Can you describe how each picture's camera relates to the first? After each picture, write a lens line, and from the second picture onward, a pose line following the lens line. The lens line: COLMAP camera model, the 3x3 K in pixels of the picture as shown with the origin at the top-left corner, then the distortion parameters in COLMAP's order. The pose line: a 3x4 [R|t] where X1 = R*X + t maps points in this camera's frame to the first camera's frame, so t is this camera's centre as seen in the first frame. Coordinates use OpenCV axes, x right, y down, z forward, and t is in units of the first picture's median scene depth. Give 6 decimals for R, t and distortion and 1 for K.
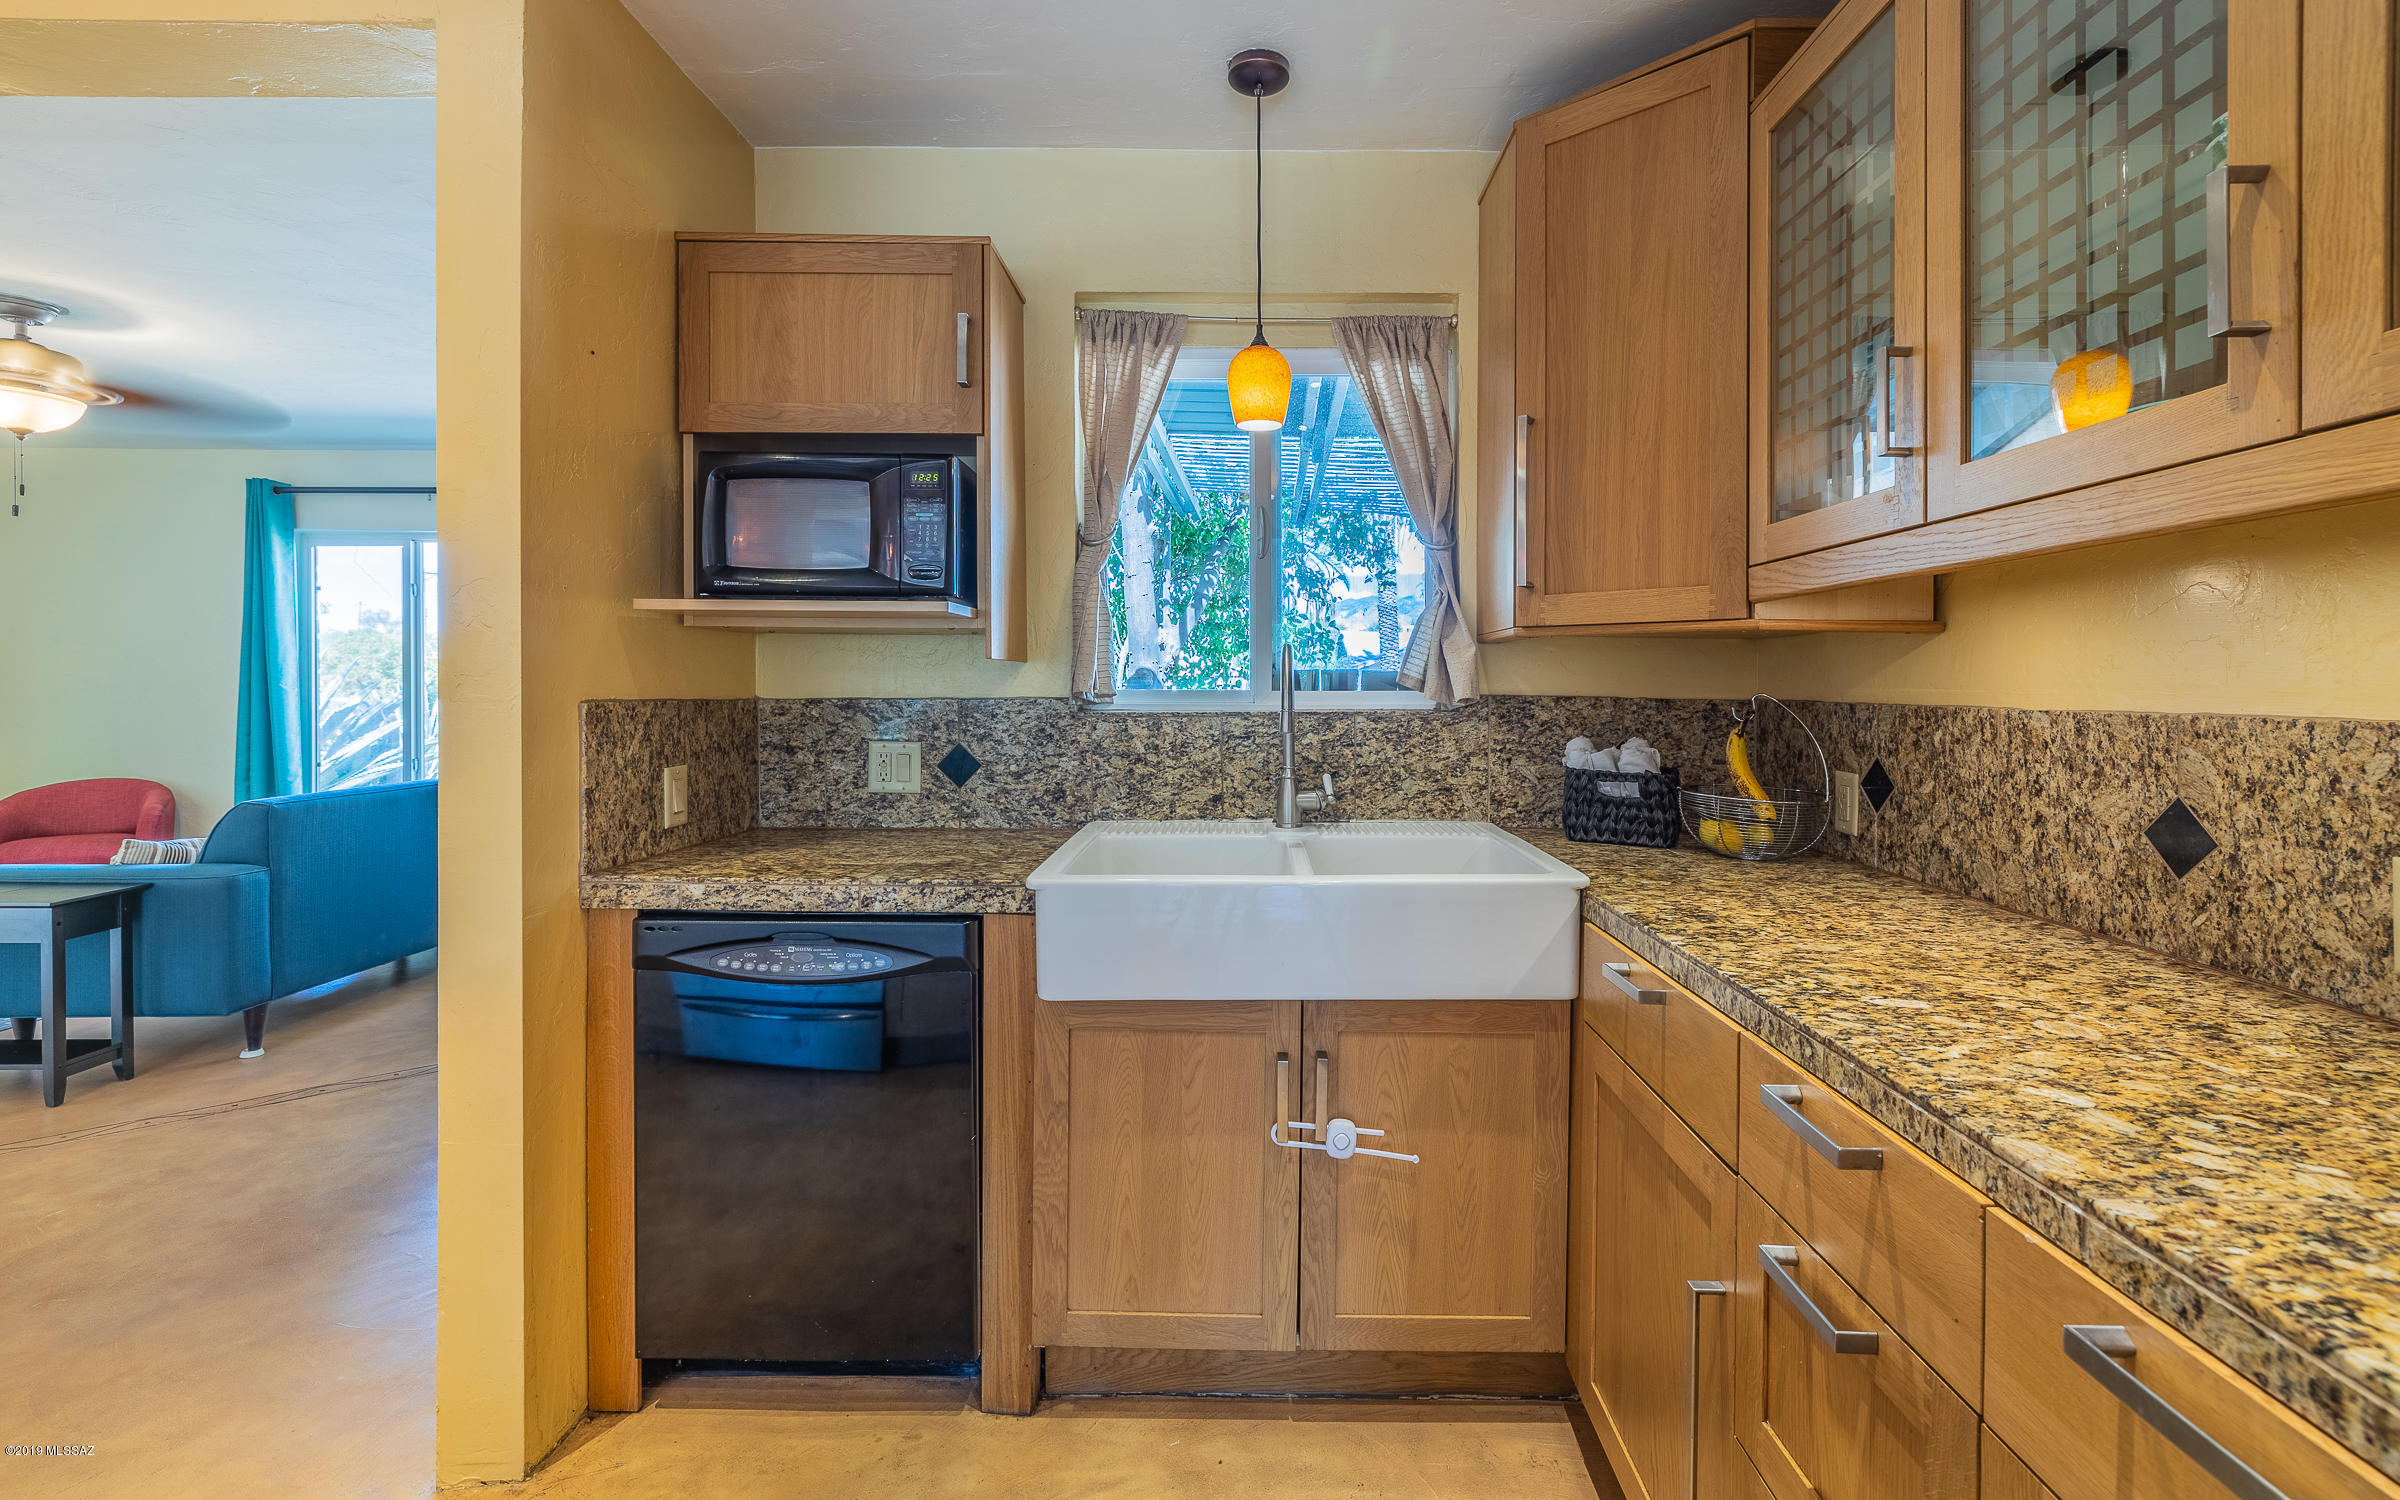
lens RADIAL K [[1035.2, 0, 1226.1], [0, 1035.2, 675.3], [0, 0, 1]] dist [-0.000402, 0.000111]
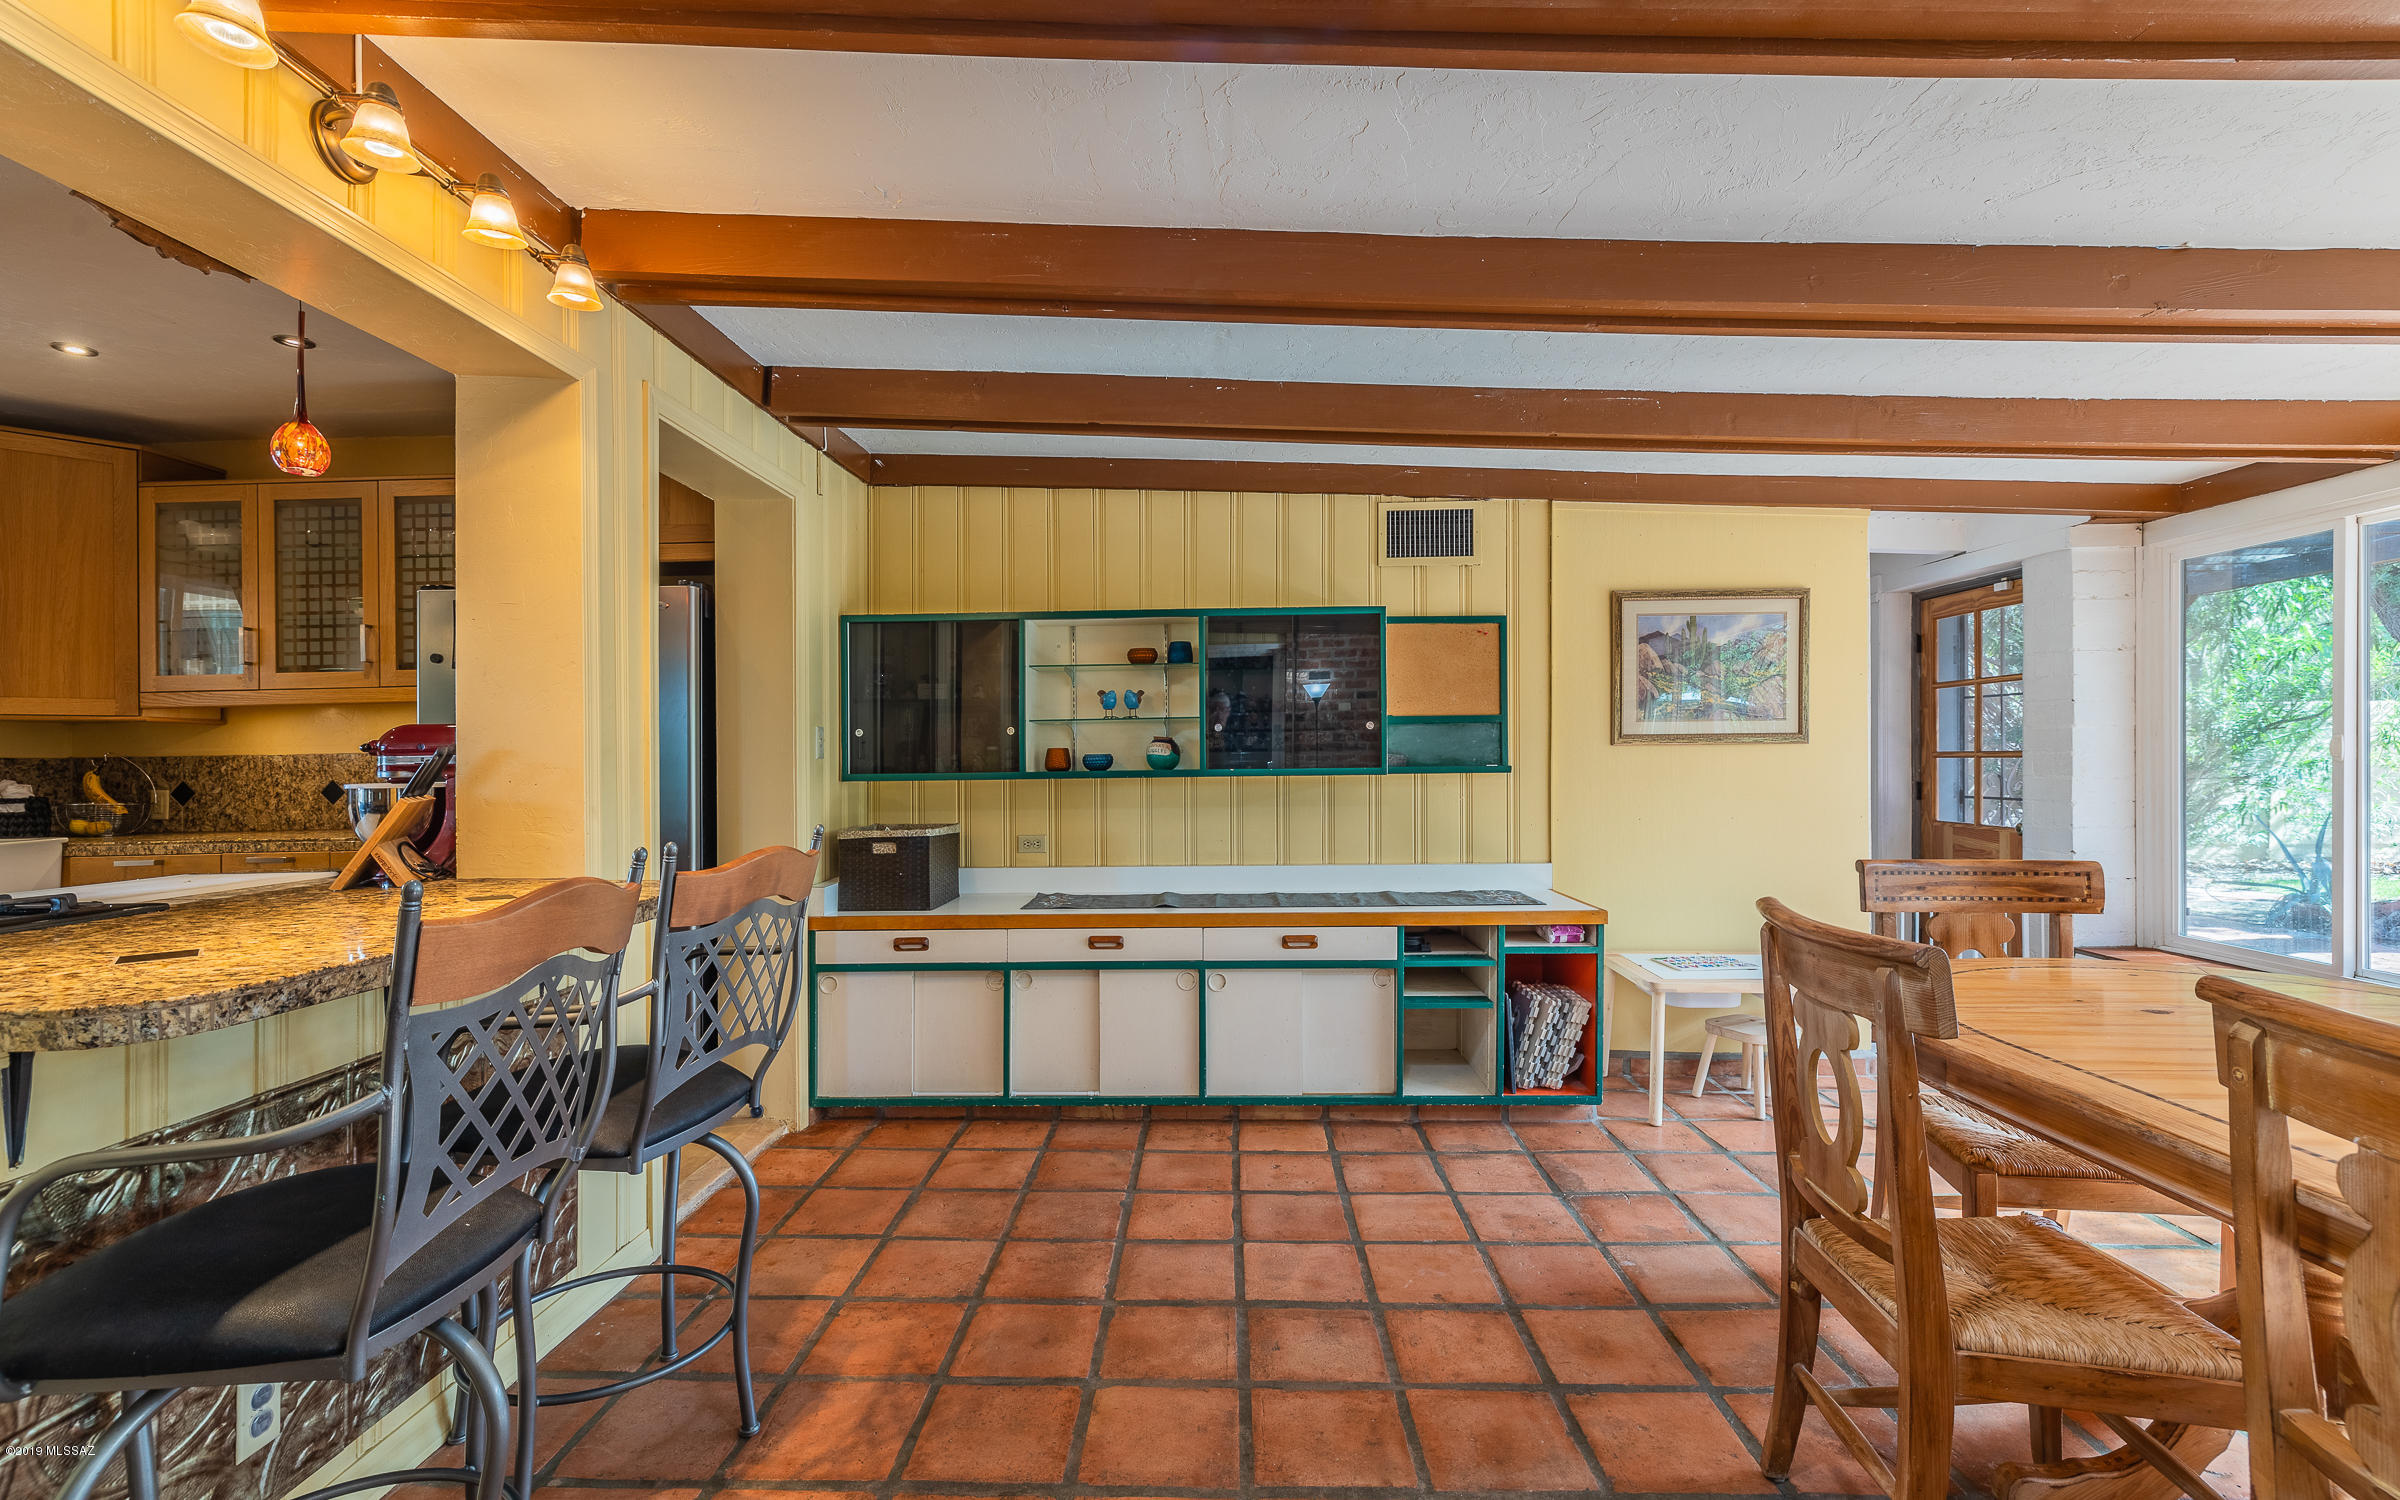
lens RADIAL K [[1035.2, 0, 1204.9], [0, 1035.2, 755.2], [0, 0, 1]] dist [-0.000402, 0.000111]
pose [[0.007979, -0.001995, 0.999966, -1.676337], [0.007311, 0.999971, 0.001937, 0.040251], [-0.999941, 0.007296, 0.007993, -1.281125]]
